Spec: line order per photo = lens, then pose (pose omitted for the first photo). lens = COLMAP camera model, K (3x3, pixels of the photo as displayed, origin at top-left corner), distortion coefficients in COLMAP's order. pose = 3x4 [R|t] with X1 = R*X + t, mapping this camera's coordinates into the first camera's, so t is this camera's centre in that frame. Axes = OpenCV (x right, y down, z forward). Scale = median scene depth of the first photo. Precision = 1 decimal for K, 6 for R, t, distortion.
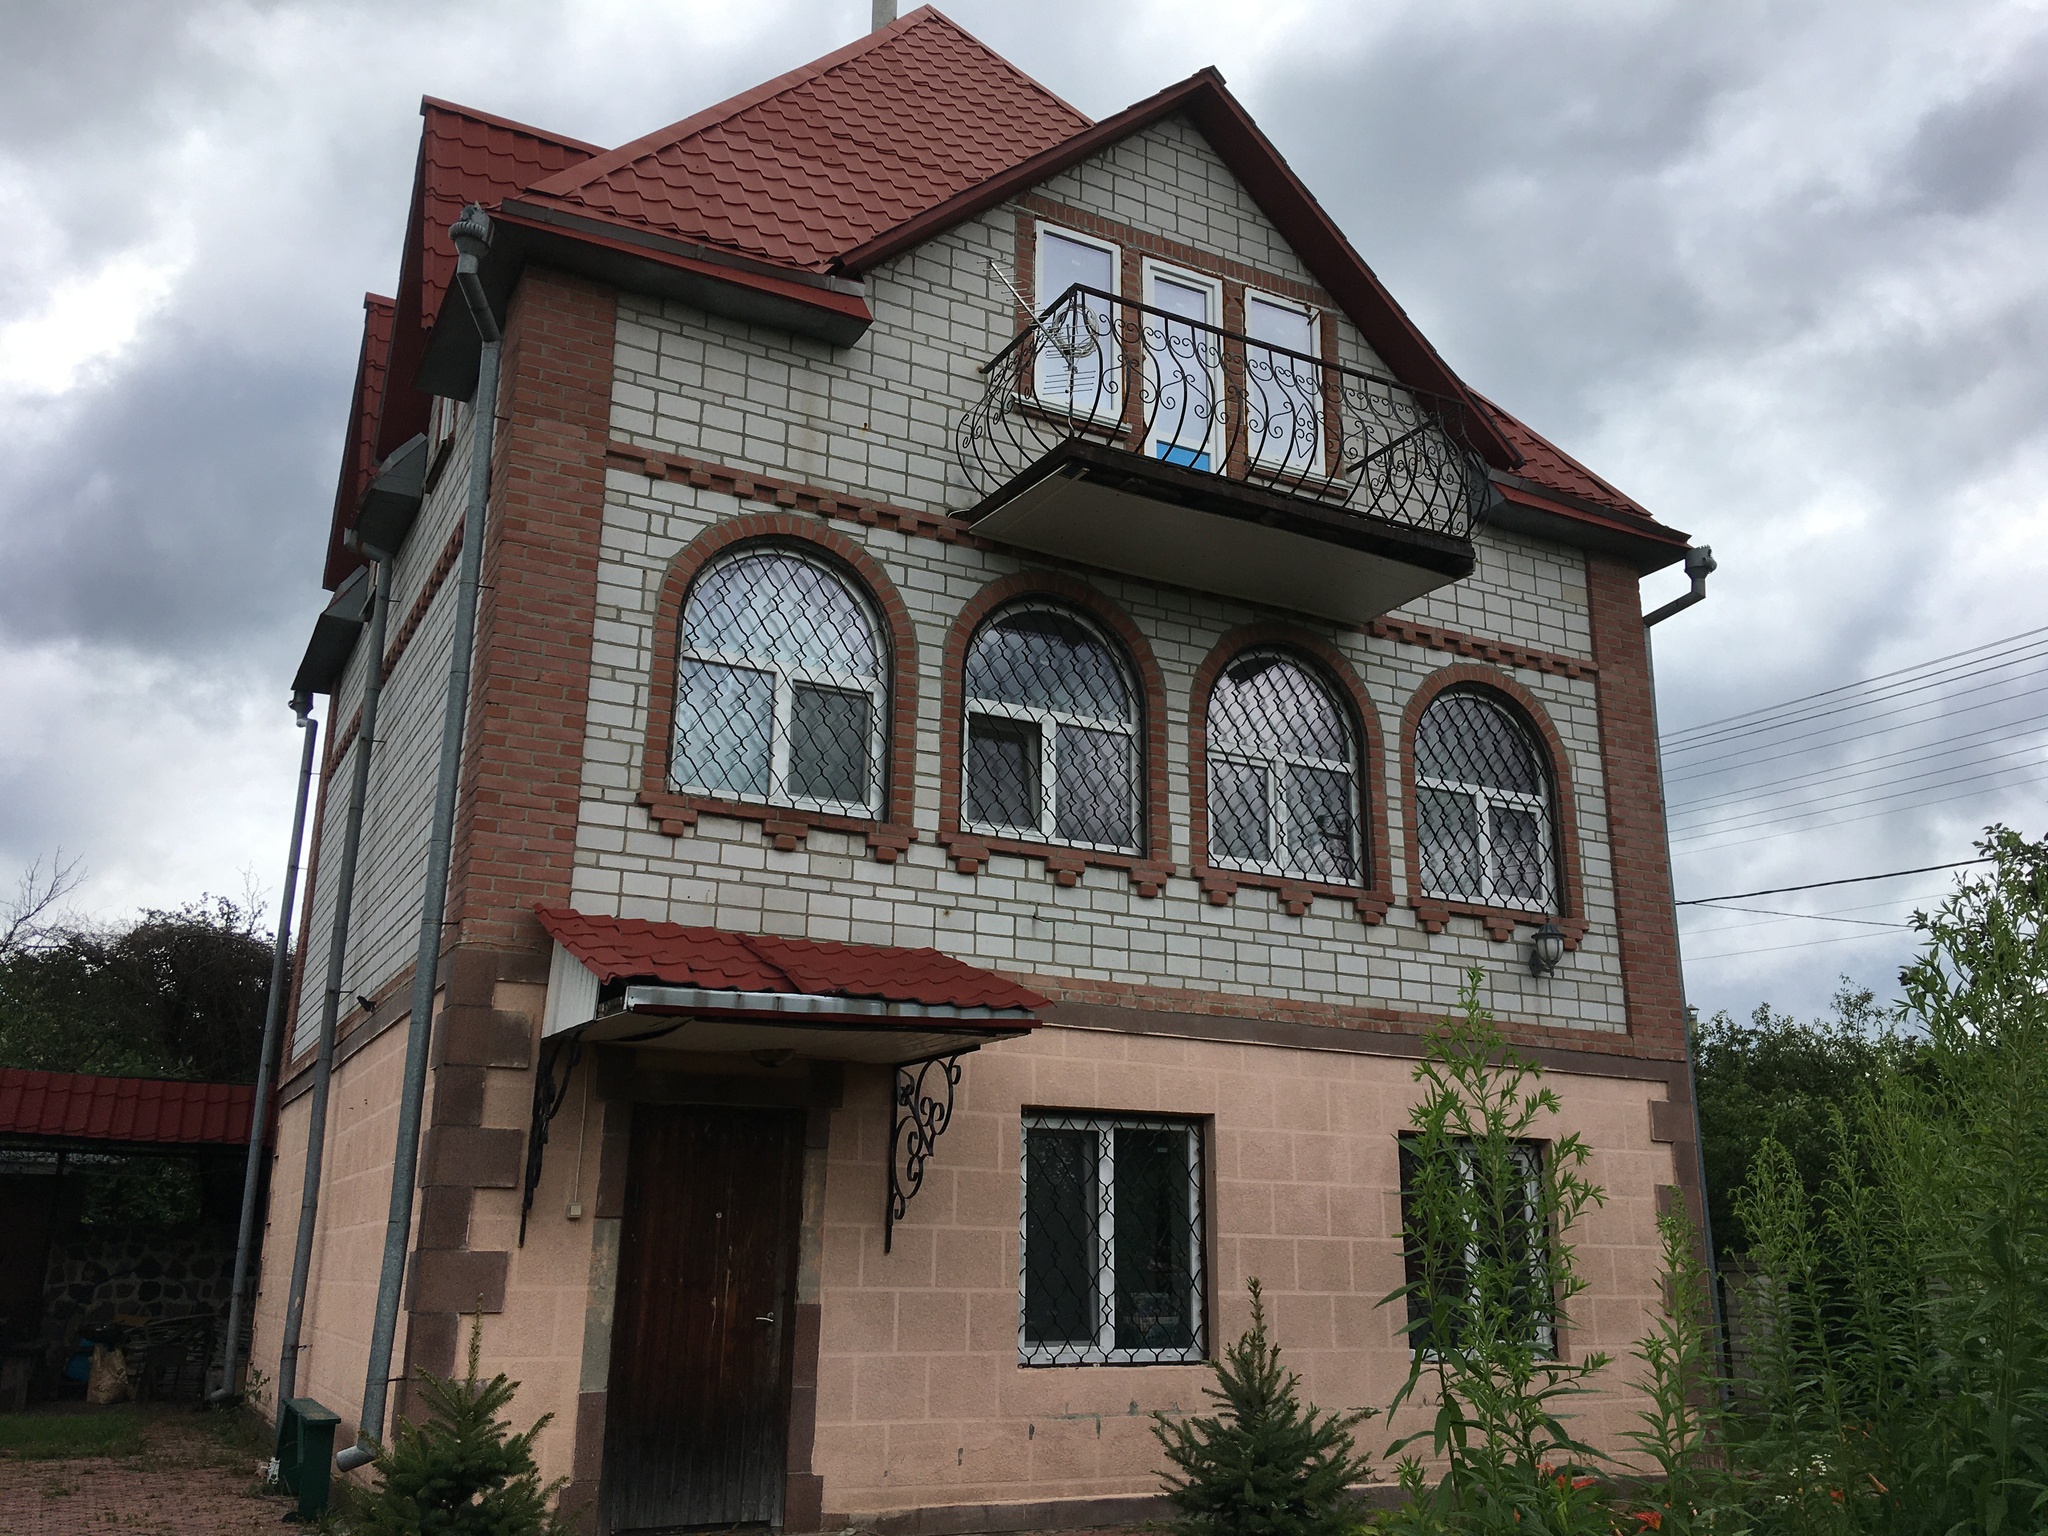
lens RADIAL K [[1740.2, 0, 1026.2], [0, 1740.2, 767.9], [0, 0, 1]] dist [0.075235, -0.049907]
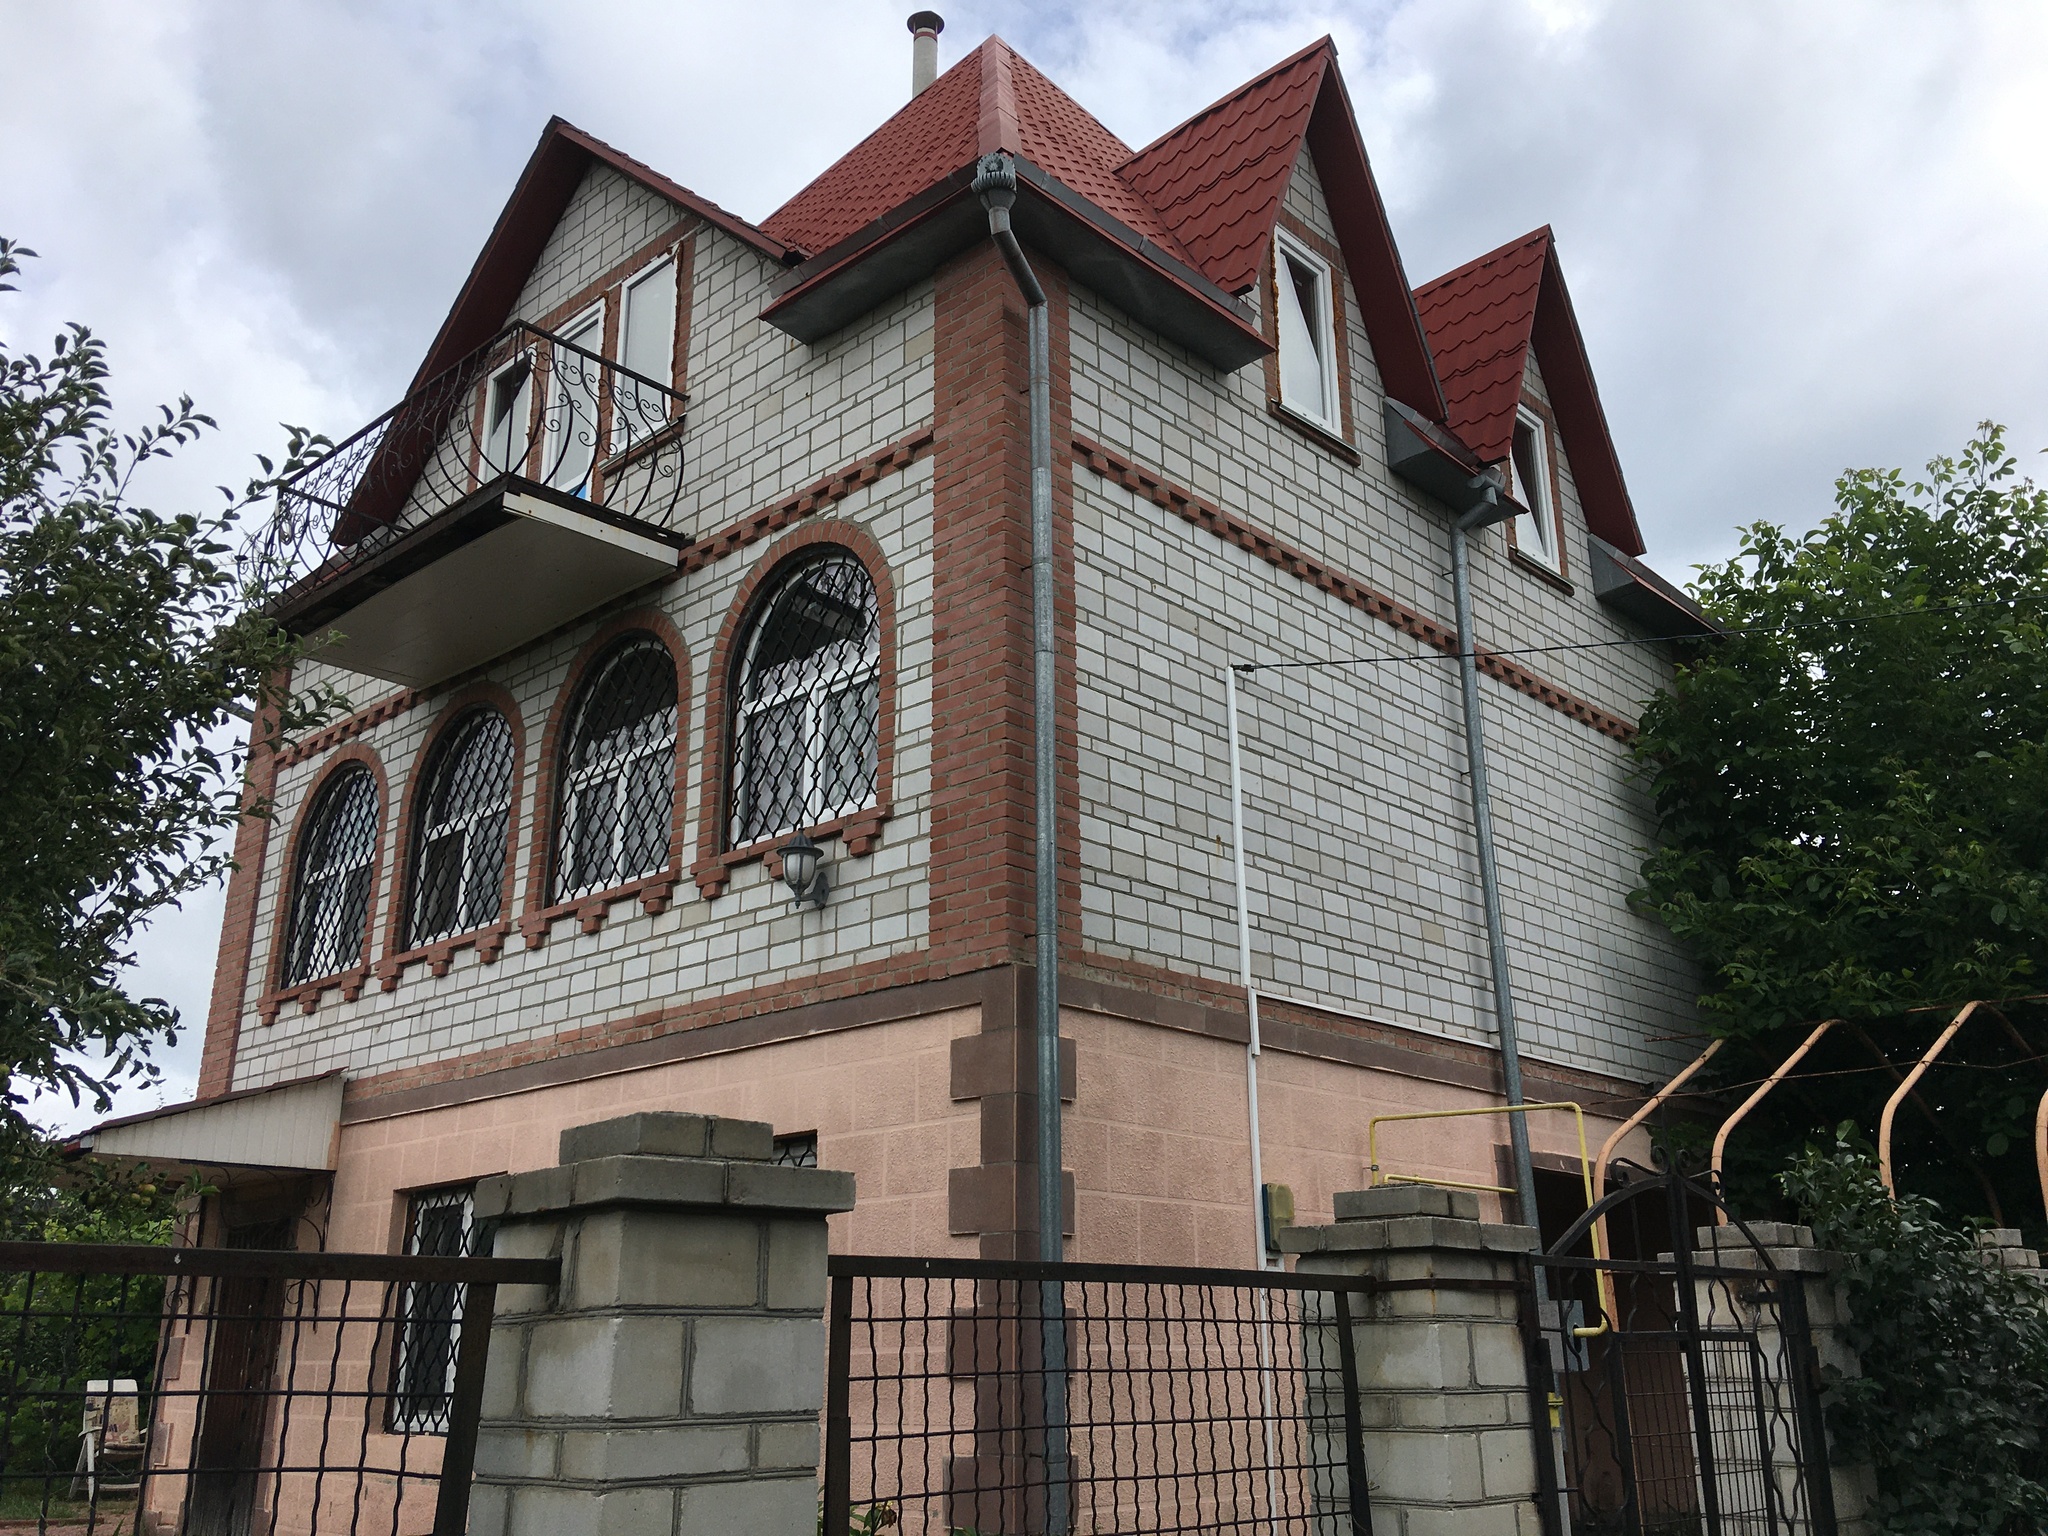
lens RADIAL K [[1740.2, 0, 1020.4], [0, 1740.2, 775.4], [0, 0, 1]] dist [0.075235, -0.049907]
pose [[0.321779, -0.314663, -0.892998, 1.091672], [0.270013, 0.934491, -0.231989, 0.286952], [0.907497, -0.166472, 0.385663, 0.896774]]
